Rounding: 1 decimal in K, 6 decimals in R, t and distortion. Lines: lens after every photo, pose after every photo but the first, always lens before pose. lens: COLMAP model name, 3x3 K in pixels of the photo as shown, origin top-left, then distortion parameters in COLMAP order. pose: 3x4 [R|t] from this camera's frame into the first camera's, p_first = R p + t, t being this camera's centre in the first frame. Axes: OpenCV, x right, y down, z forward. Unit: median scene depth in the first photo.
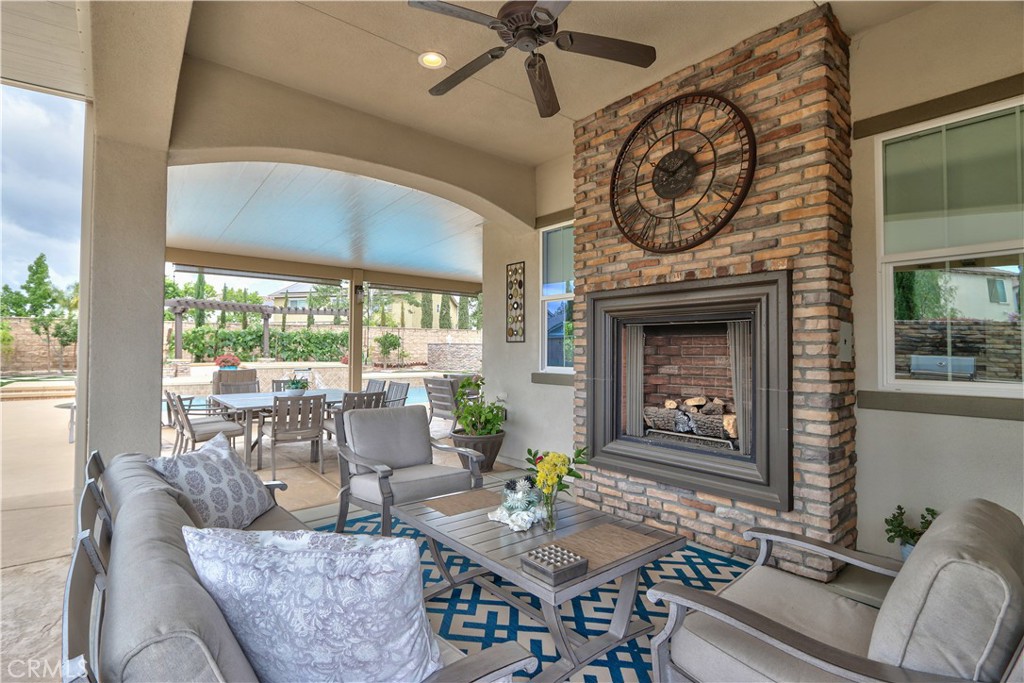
lens RADIAL K [[499.5, 0, 500.6], [0, 499.5, 344.9], [0, 0, 1]] dist [-0.014432, 0.001016]
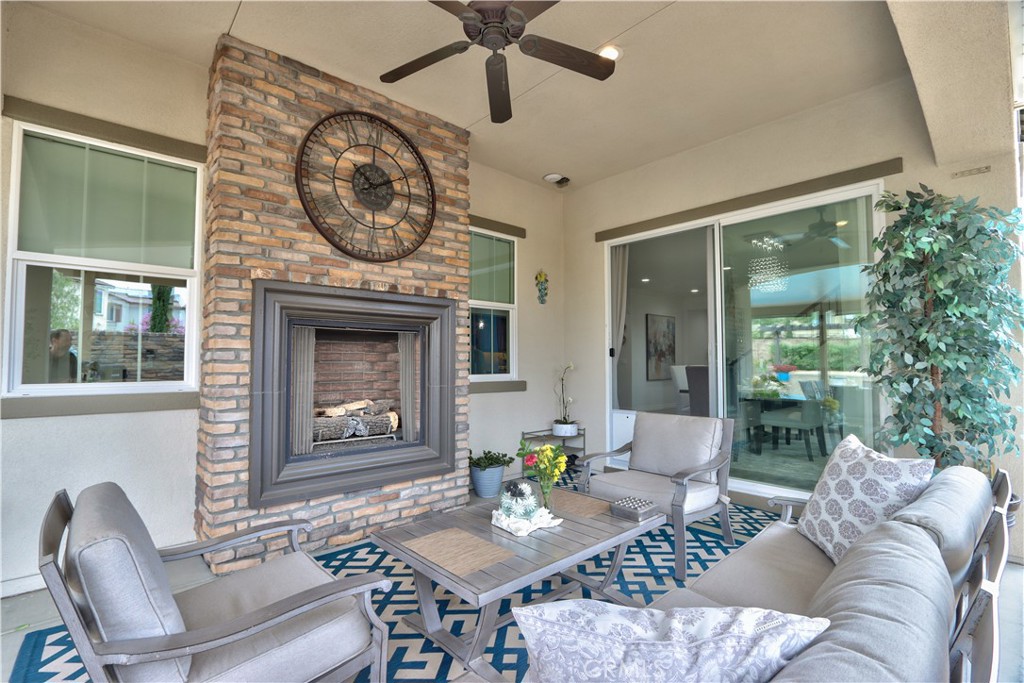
lens RADIAL K [[472.1, 0, 499.6], [0, 472.1, 344.4], [0, 0, 1]] dist [-0.013886, -0.000148]
pose [[-0.048271, 0.029845, 0.998388, -0.667770], [-0.015072, 0.999418, -0.030604, 0.012800], [-0.998721, -0.016525, -0.047794, 0.813191]]
